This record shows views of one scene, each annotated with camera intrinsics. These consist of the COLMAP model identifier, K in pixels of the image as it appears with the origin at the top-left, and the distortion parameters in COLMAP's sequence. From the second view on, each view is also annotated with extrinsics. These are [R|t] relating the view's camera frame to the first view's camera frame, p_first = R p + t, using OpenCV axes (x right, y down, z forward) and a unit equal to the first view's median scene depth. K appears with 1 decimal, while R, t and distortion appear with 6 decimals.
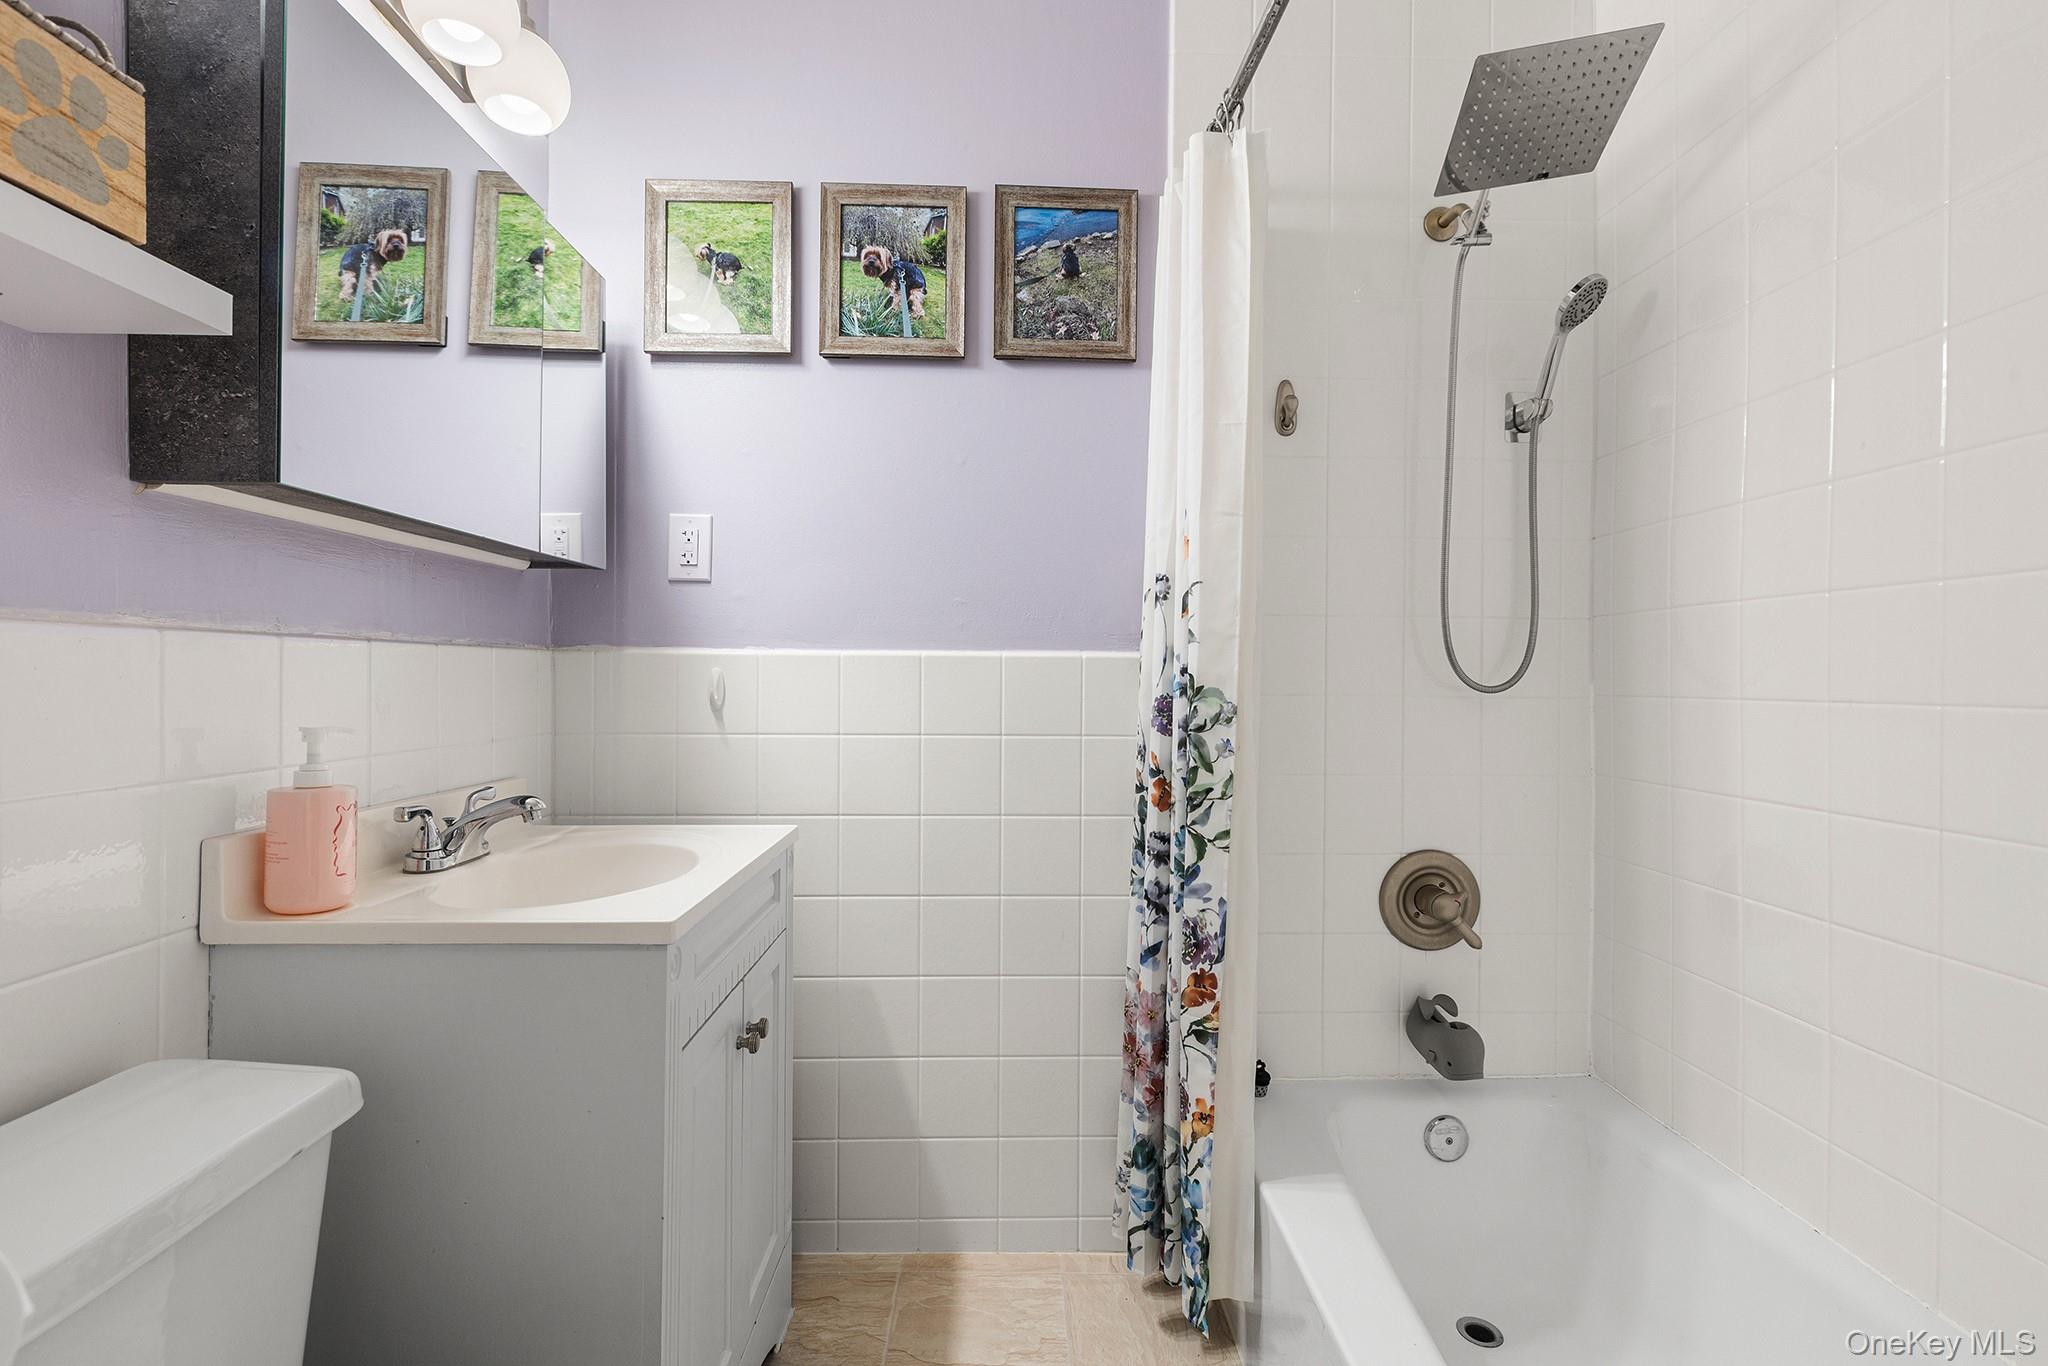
lens RADIAL K [[947.7, 0, 989.1], [0, 947.7, 676.9], [0, 0, 1]] dist [0.008285, -0.002462]
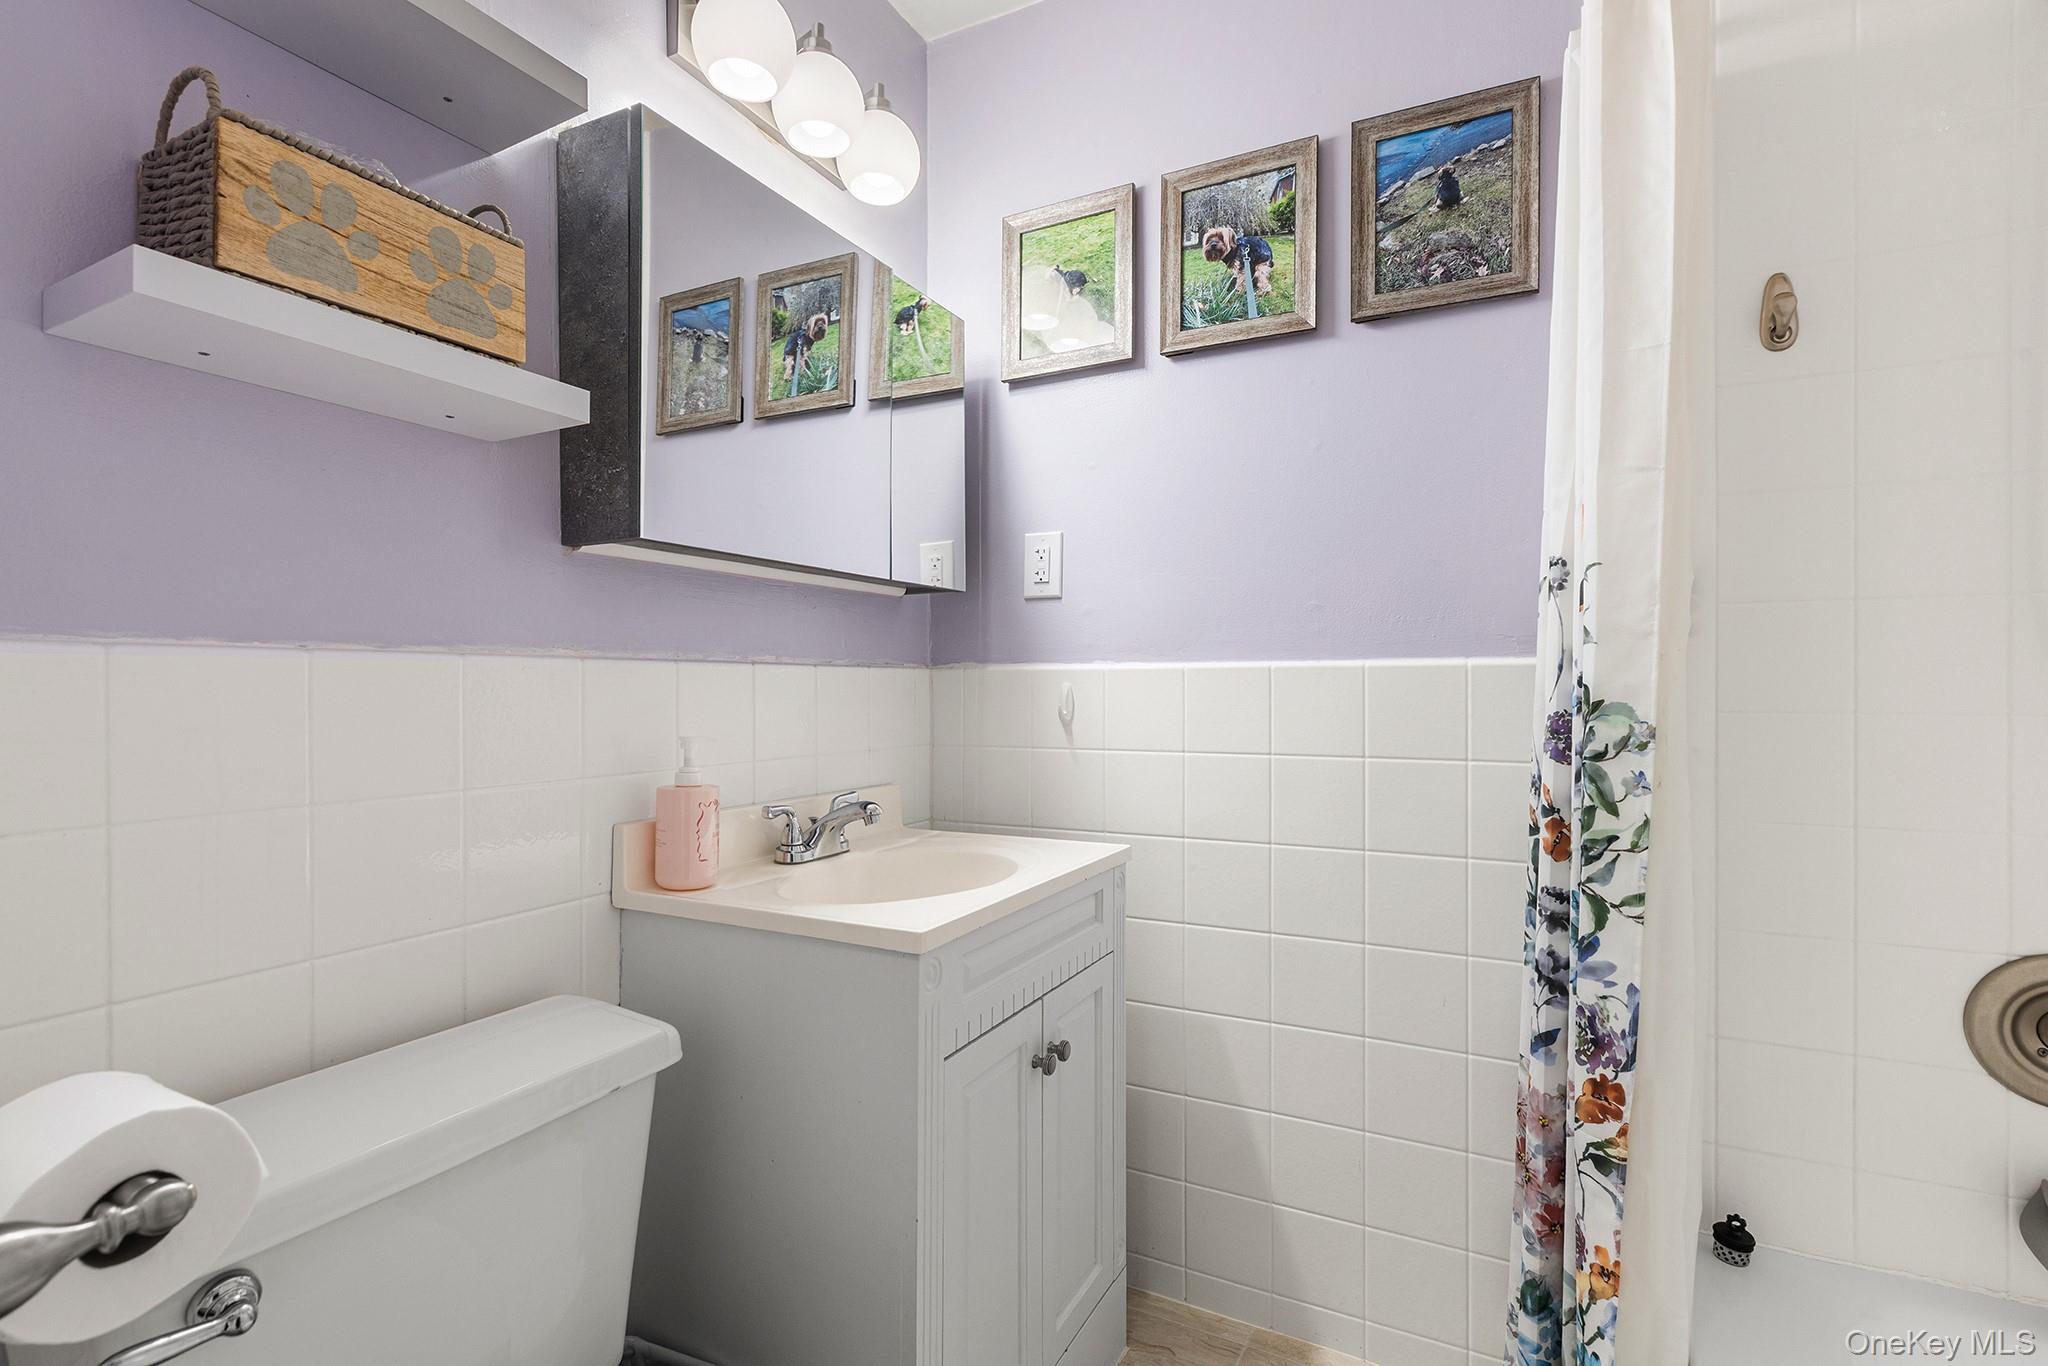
lens RADIAL K [[947.7, 0, 1009.2], [0, 947.7, 684.6], [0, 0, 1]] dist [0.008285, -0.002462]
pose [[0.875855, -0.010374, -0.482463, 0.162362], [0.007744, 0.999942, -0.007442, -0.000767], [0.482513, 0.002782, 0.875884, 0.098115]]
